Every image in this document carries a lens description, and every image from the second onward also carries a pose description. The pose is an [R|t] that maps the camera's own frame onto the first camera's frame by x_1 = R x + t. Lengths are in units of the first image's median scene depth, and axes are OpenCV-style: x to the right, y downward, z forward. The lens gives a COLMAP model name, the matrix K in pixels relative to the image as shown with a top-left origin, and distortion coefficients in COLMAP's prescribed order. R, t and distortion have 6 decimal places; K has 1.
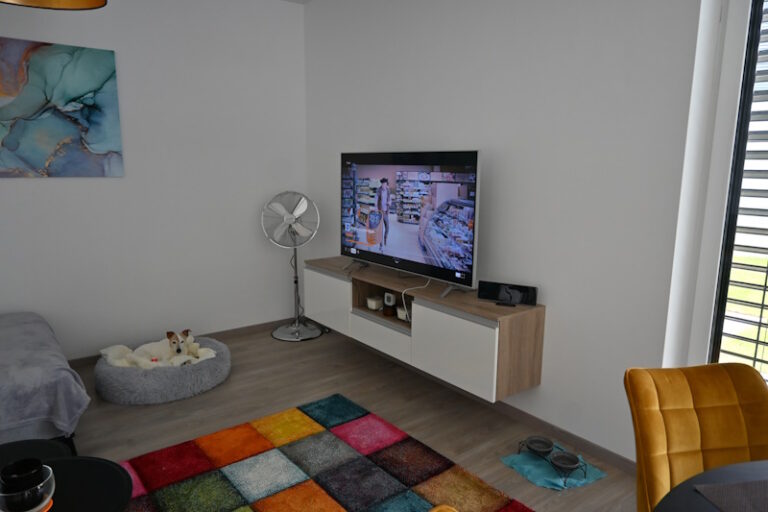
lens RADIAL K [[523.1, 0, 386.9], [0, 523.1, 254.8], [0, 0, 1]] dist [-0.004076, -0.001017]
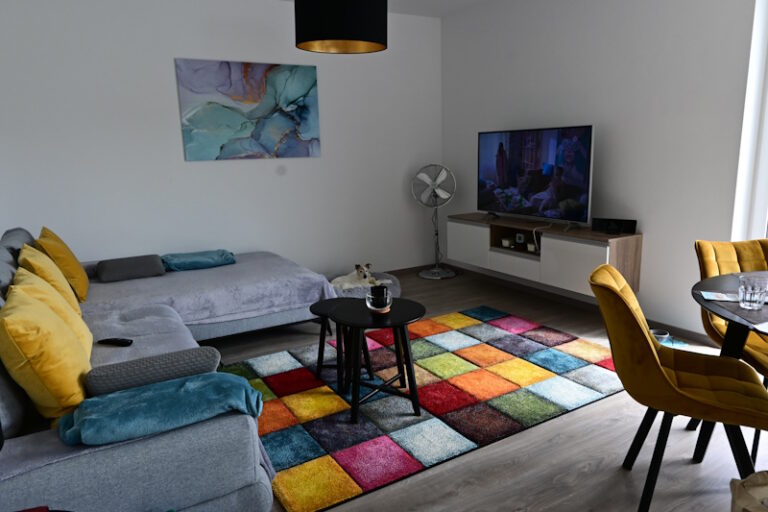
lens RADIAL K [[523.1, 0, 386.9], [0, 523.1, 254.8], [0, 0, 1]] dist [-0.004076, -0.001017]
pose [[0.989827, -0.011130, -0.141837, -0.144574], [0.015189, 0.999505, 0.027561, 0.084339], [0.141460, -0.029435, 0.989506, -0.396160]]
